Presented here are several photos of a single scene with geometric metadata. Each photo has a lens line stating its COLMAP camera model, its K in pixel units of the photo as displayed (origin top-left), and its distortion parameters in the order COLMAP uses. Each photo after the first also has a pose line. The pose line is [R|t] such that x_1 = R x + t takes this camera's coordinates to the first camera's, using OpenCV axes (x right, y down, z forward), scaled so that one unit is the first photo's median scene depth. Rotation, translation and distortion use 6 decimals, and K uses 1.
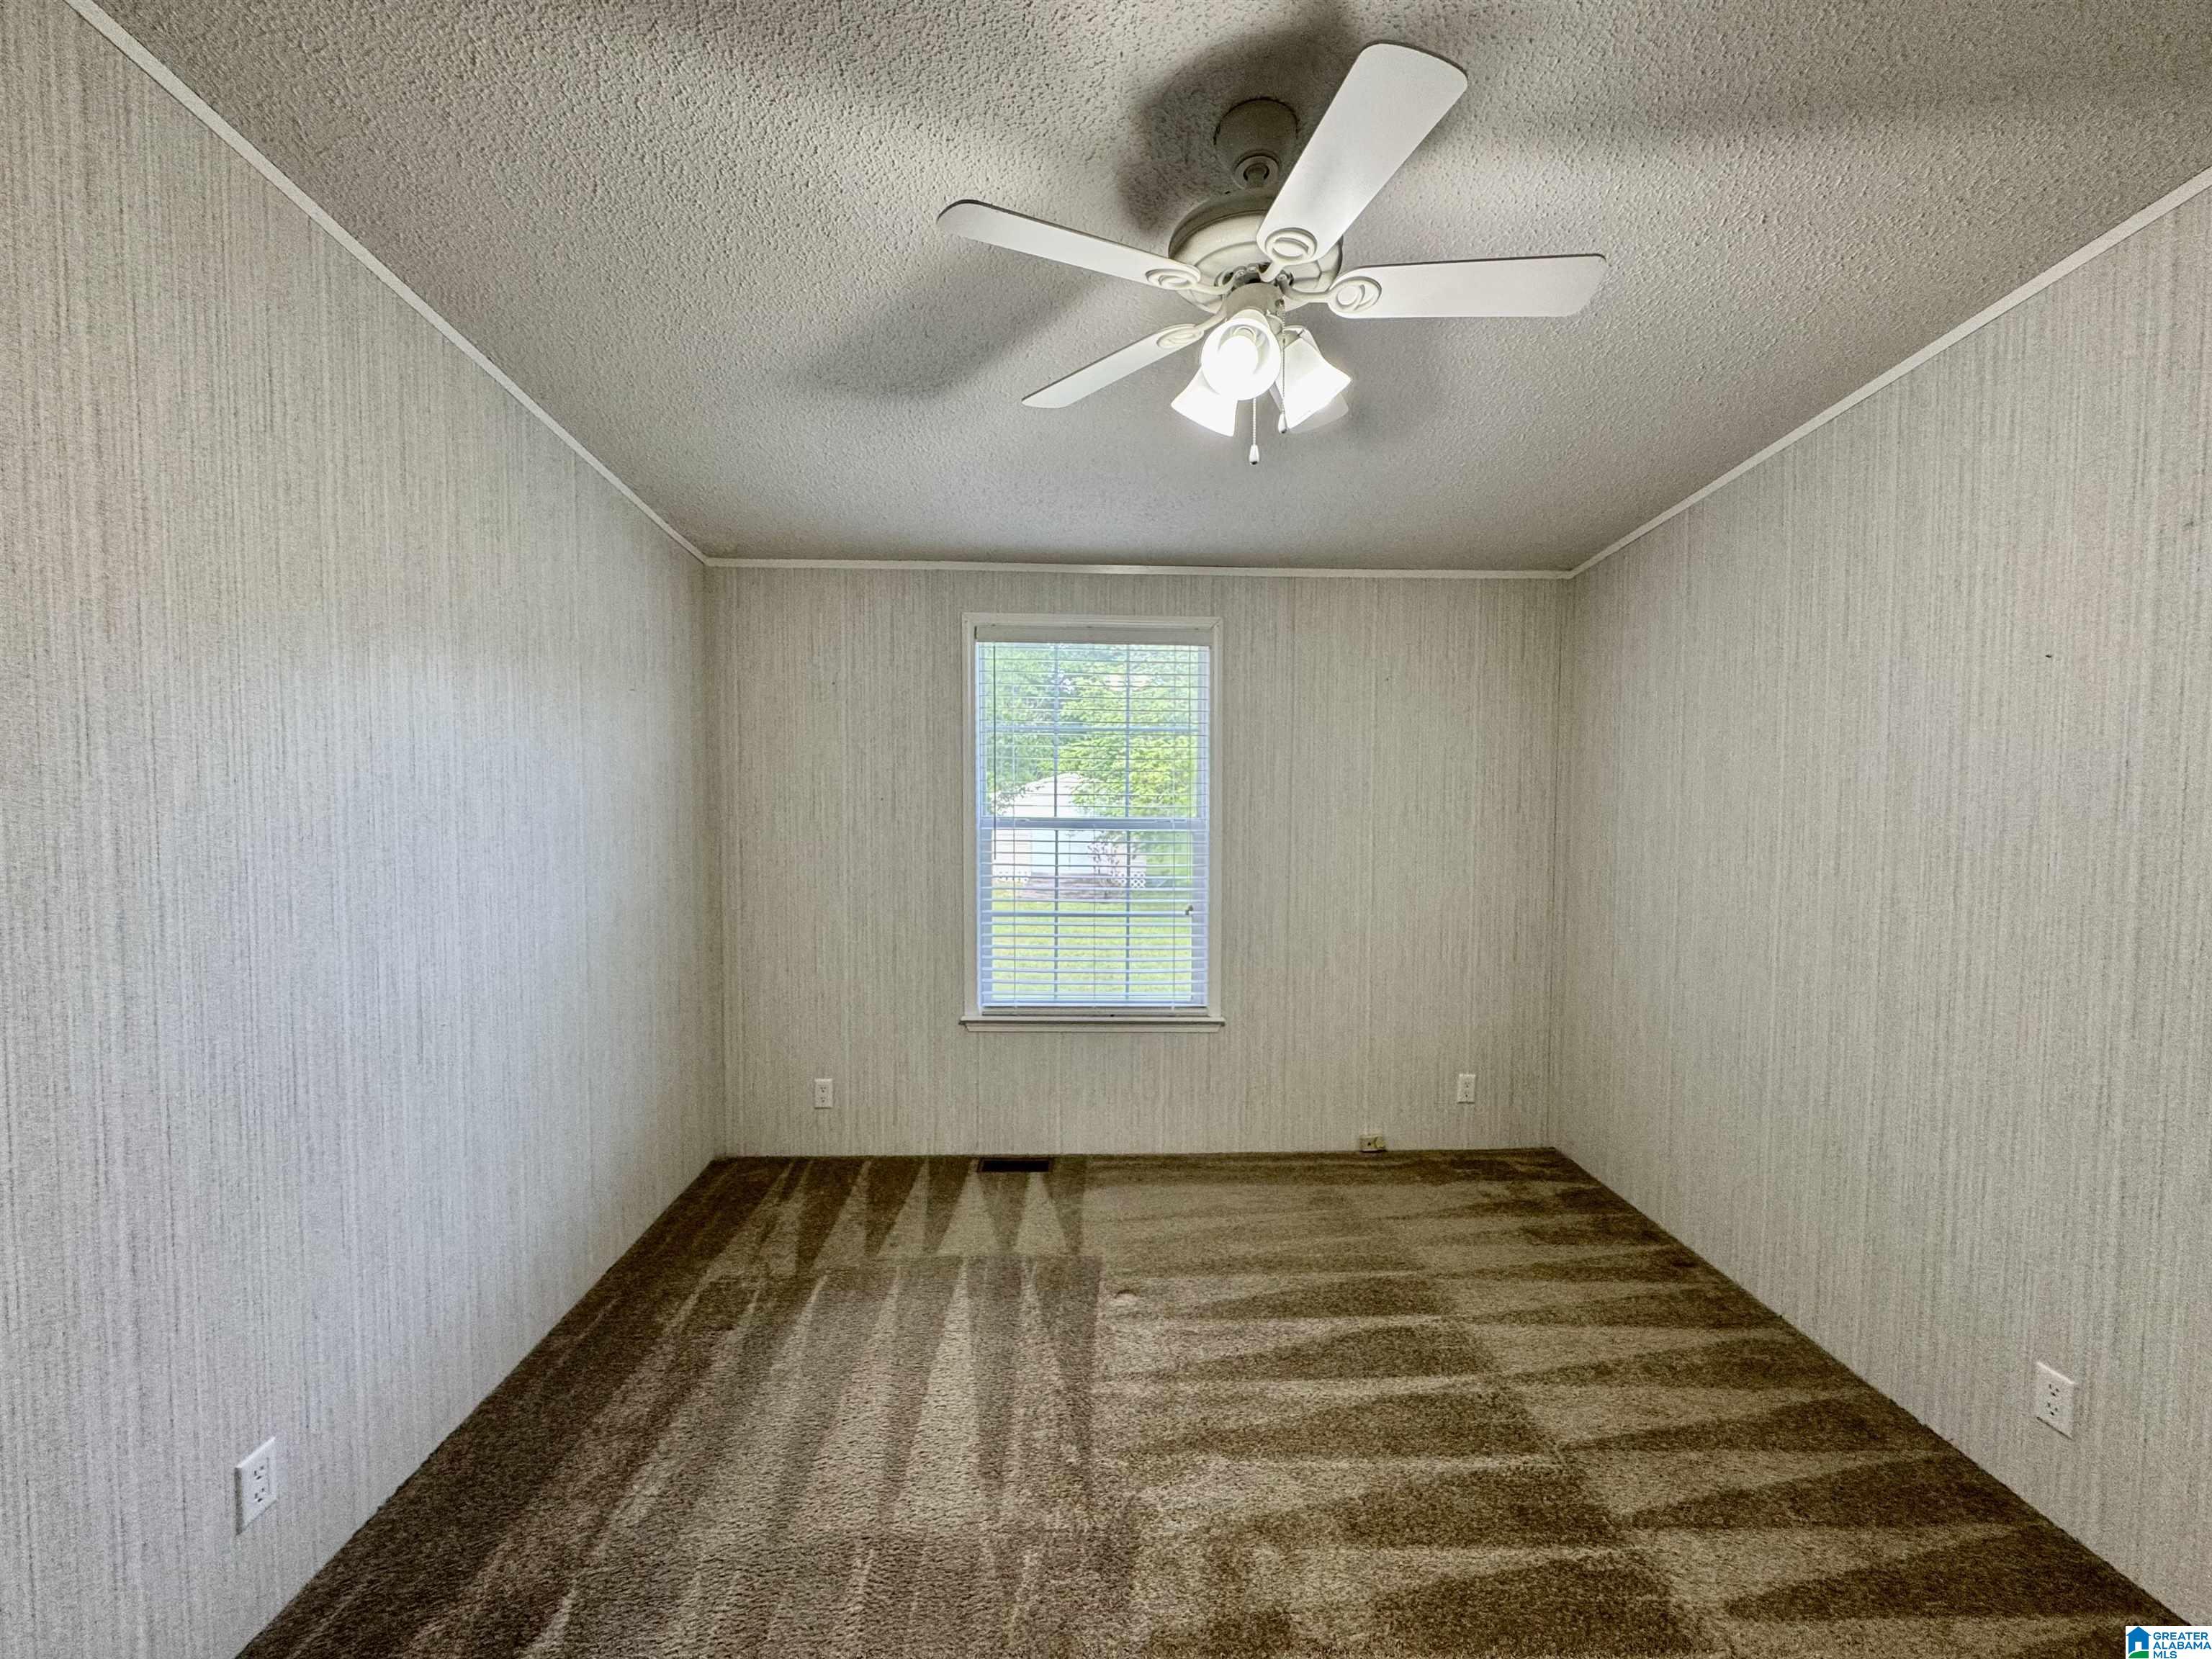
lens RADIAL K [[883.1, 0, 1106.0], [0, 883.1, 829.5], [0, 0, 1]] dist [0.000205, 0.000440]
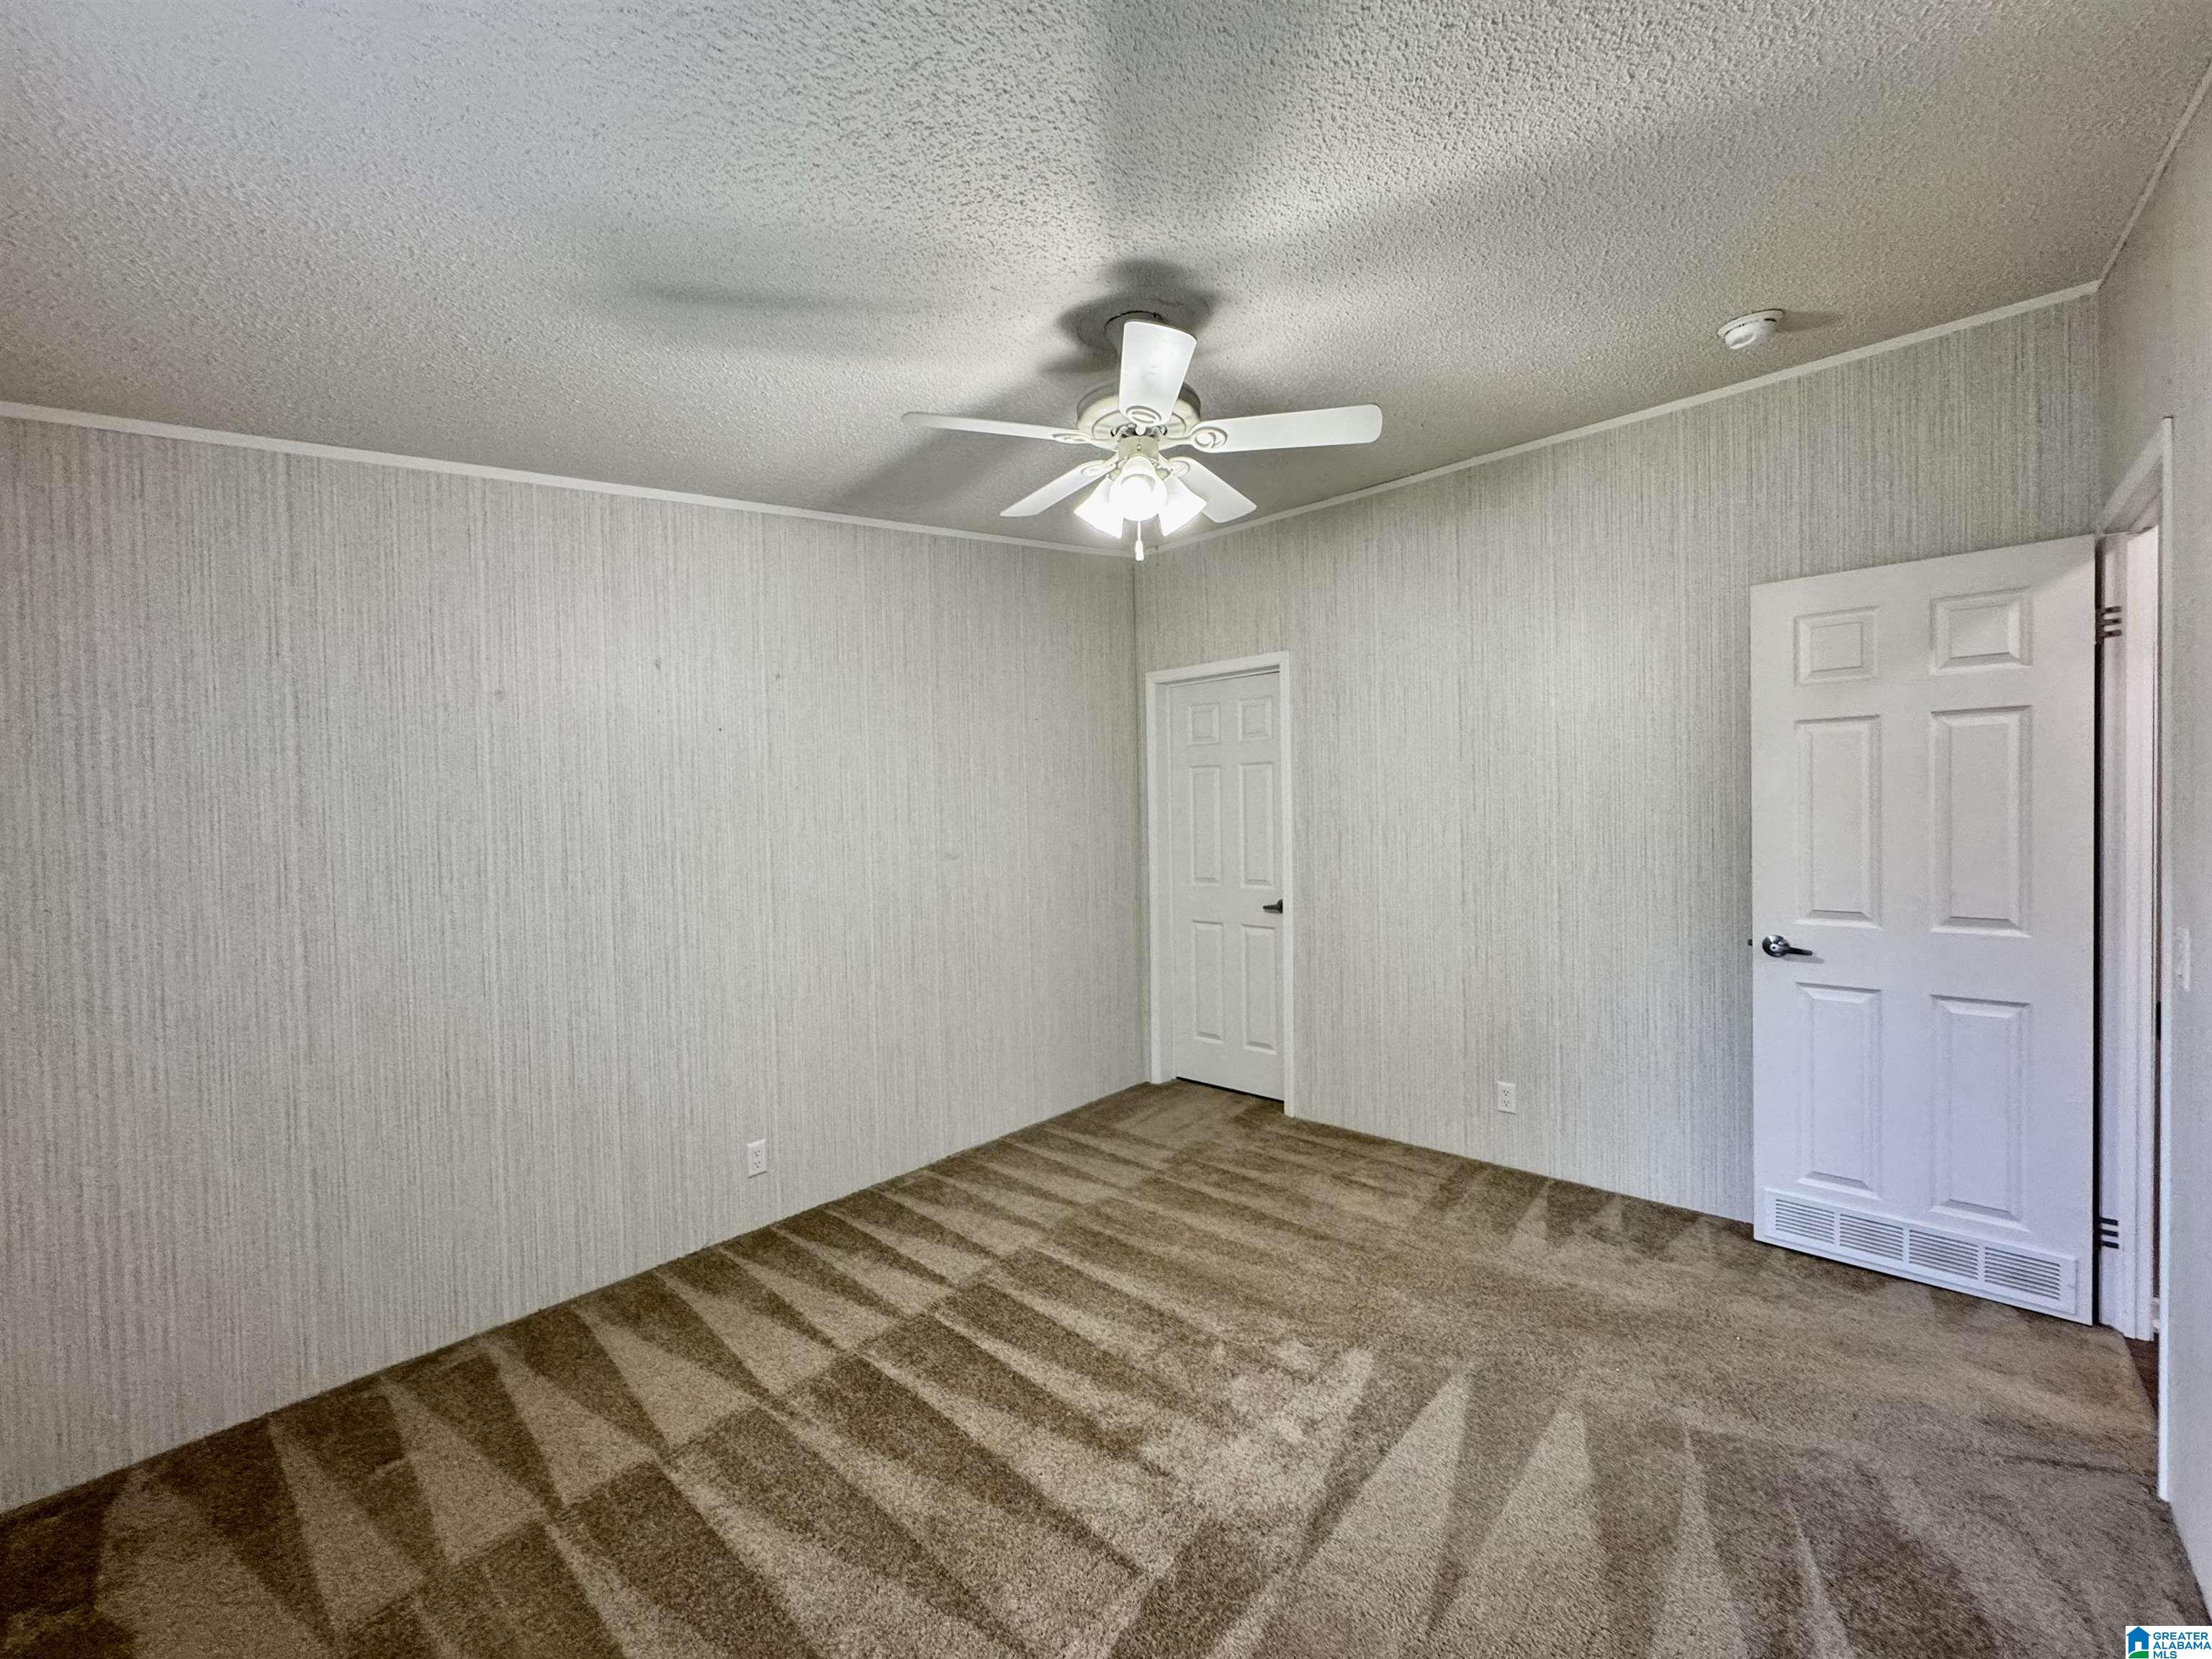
lens RADIAL K [[883.1, 0, 1106.0], [0, 883.1, 829.5], [0, 0, 1]] dist [0.000205, 0.000440]
pose [[-0.711946, -0.000152, 0.702234, -0.452949], [0.054095, 0.997017, 0.055059, -0.042519], [-0.700148, 0.077186, -0.709814, 1.218438]]
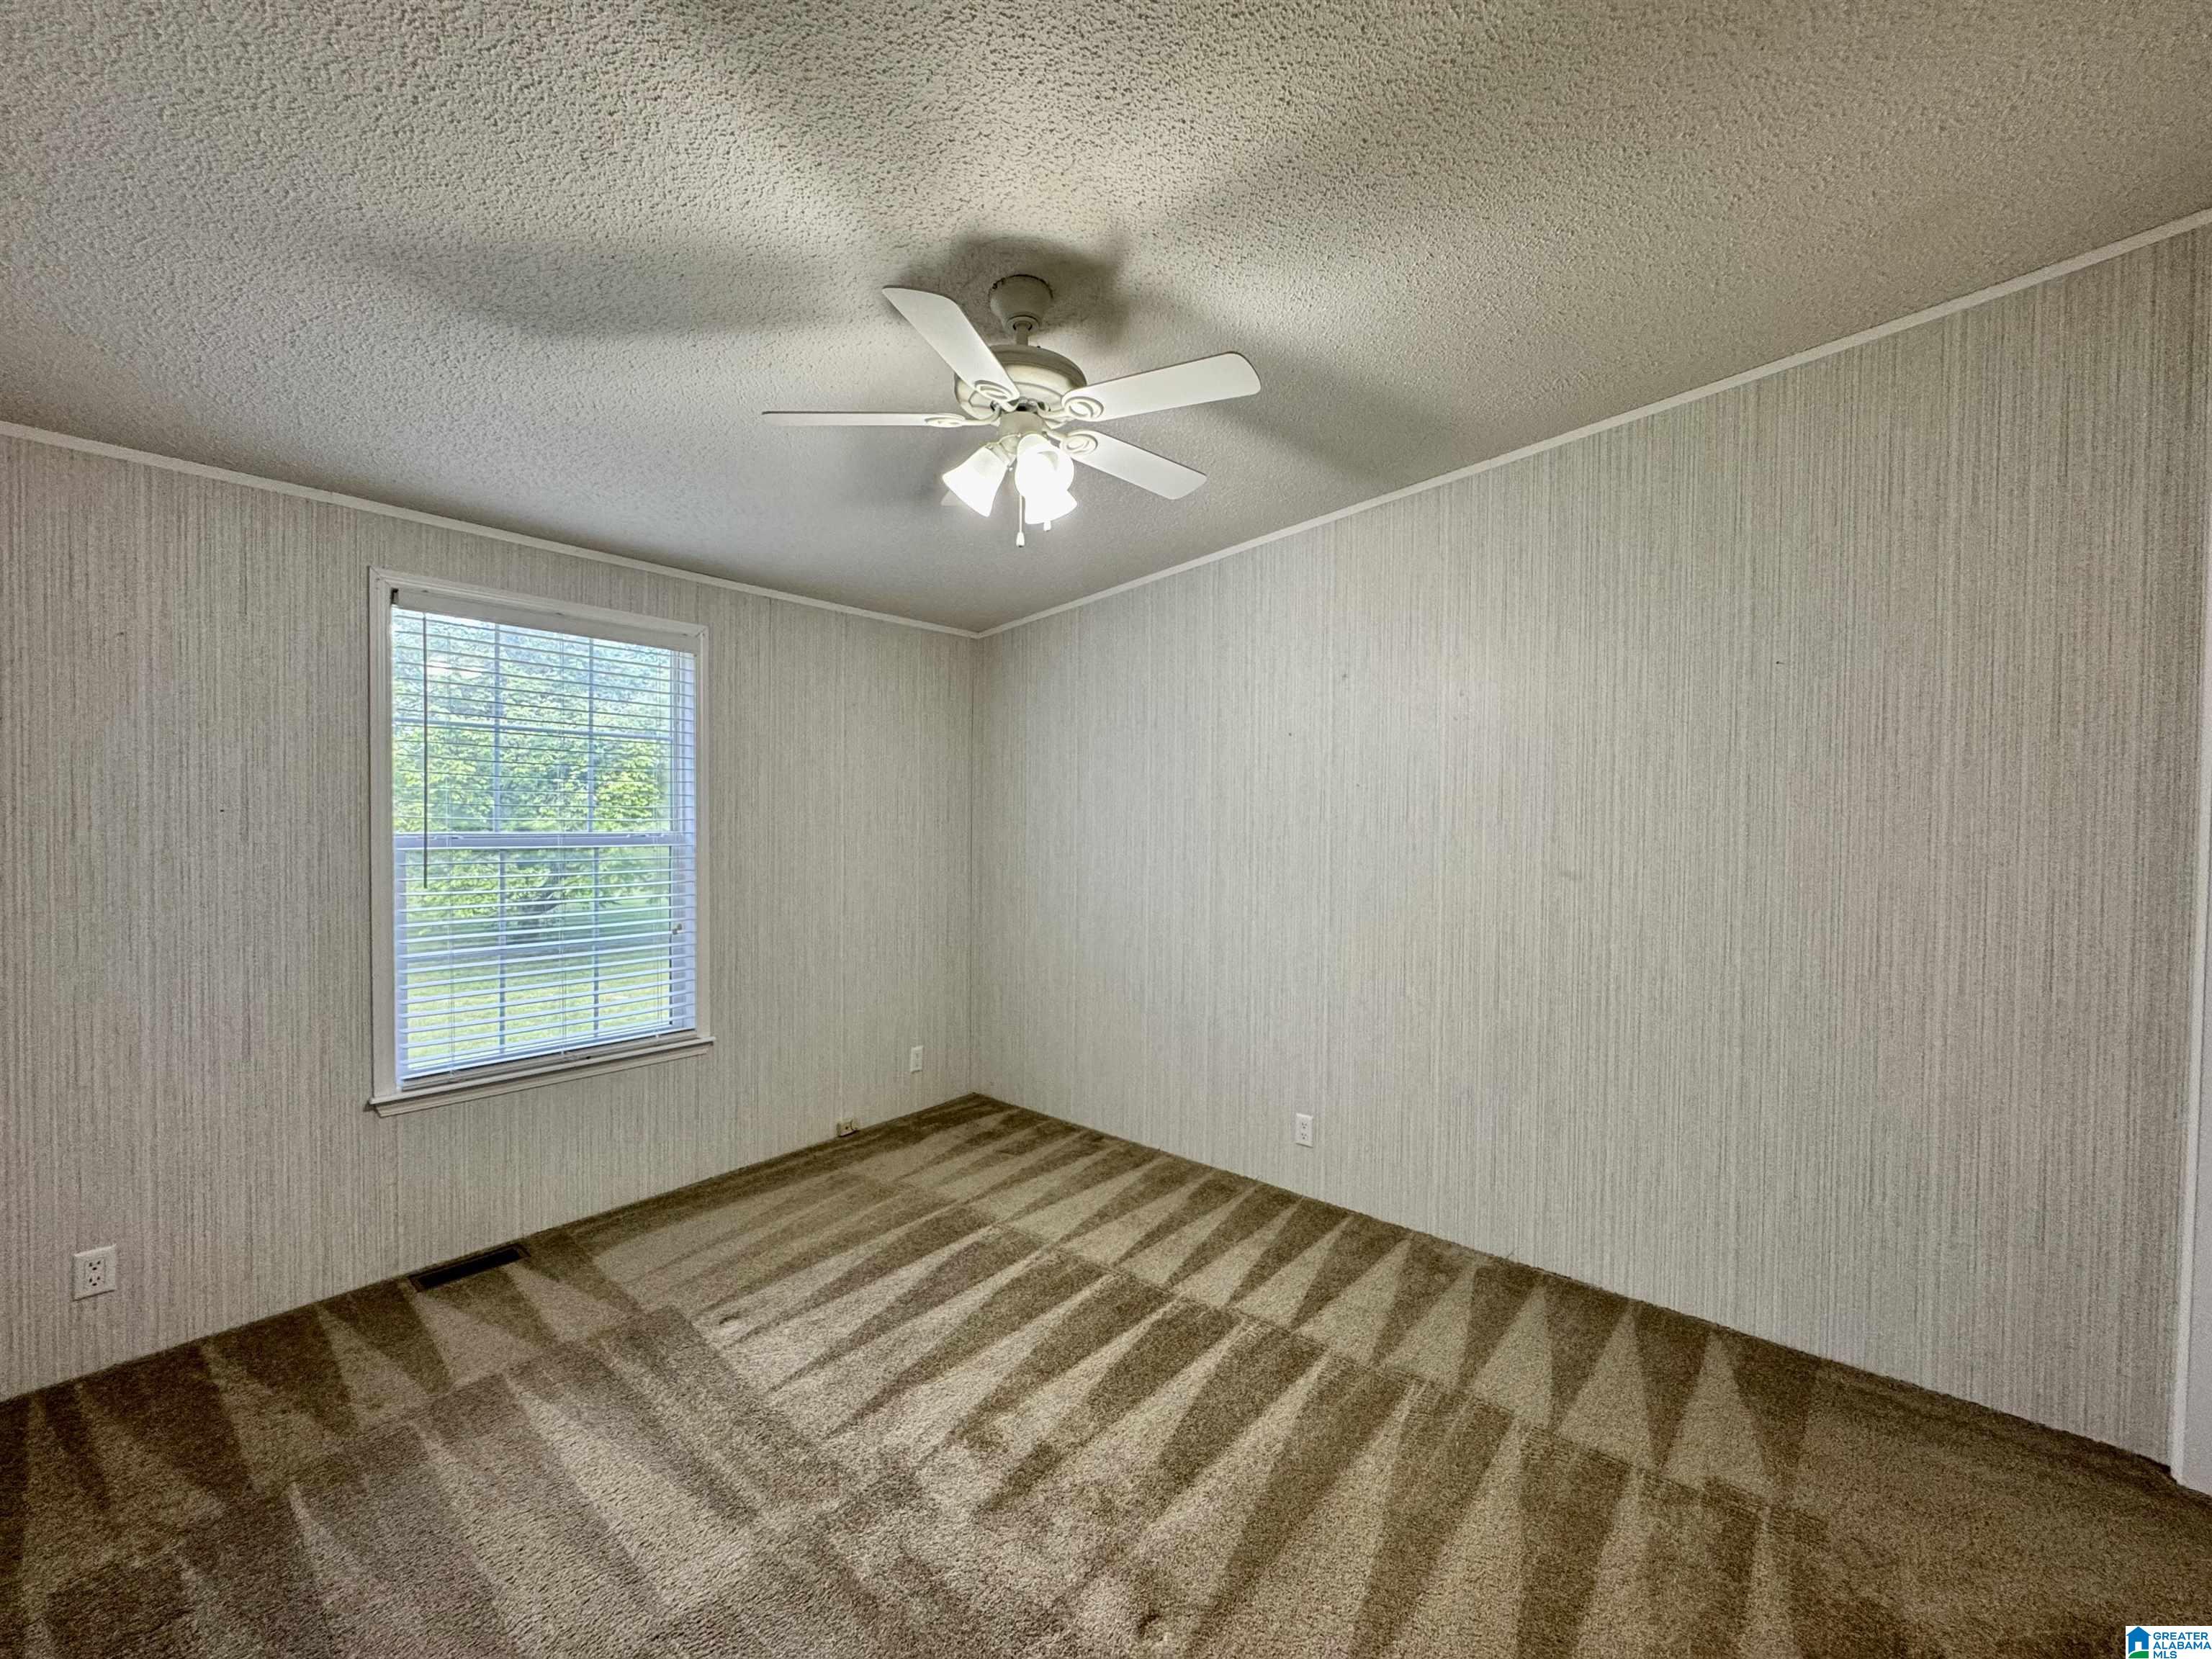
lens RADIAL K [[883.1, 0, 1106.0], [0, 883.1, 829.5], [0, 0, 1]] dist [0.000205, 0.000440]
pose [[0.665815, -0.011865, 0.746022, -0.425470], [0.027347, 0.999590, -0.008509, 0.007726], [-0.745615, 0.026066, 0.665867, 0.035082]]
